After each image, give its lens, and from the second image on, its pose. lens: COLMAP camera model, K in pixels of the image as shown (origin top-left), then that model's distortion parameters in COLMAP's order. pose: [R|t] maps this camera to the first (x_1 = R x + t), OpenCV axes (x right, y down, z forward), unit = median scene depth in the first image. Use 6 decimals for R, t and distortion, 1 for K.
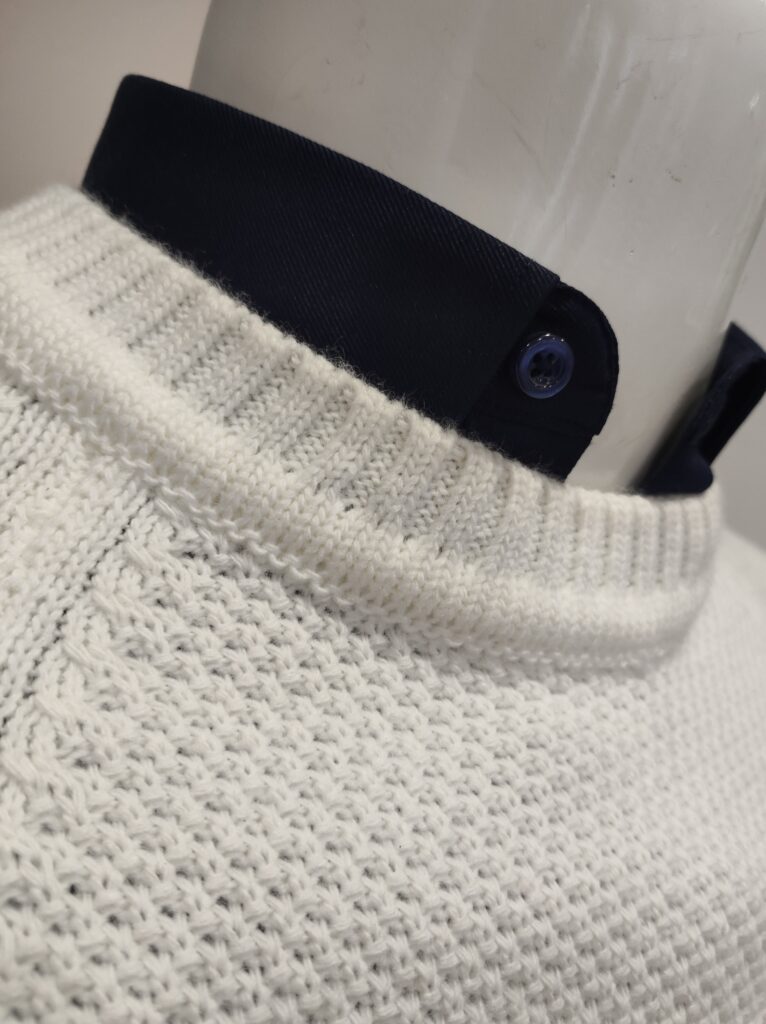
lens RADIAL K [[877.6, 0, 382.5], [0, 877.6, 511.8], [0, 0, 1]] dist [-0.007245, -0.000070]
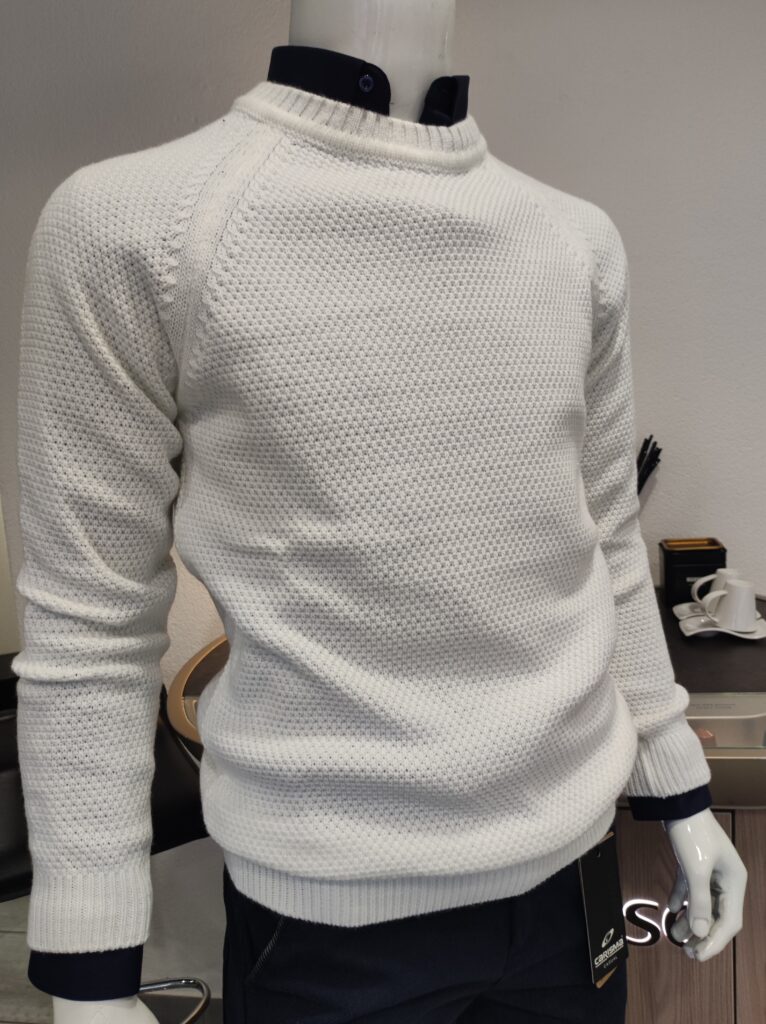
lens RADIAL K [[877.6, 0, 383.5], [0, 877.6, 511.9], [0, 0, 1]] dist [-0.007245, -0.000070]
pose [[0.946829, -0.128292, -0.295052, 1.245075], [0.134336, 0.990936, 0.000217, 1.899744], [0.292350, -0.039842, 0.955481, -3.114241]]
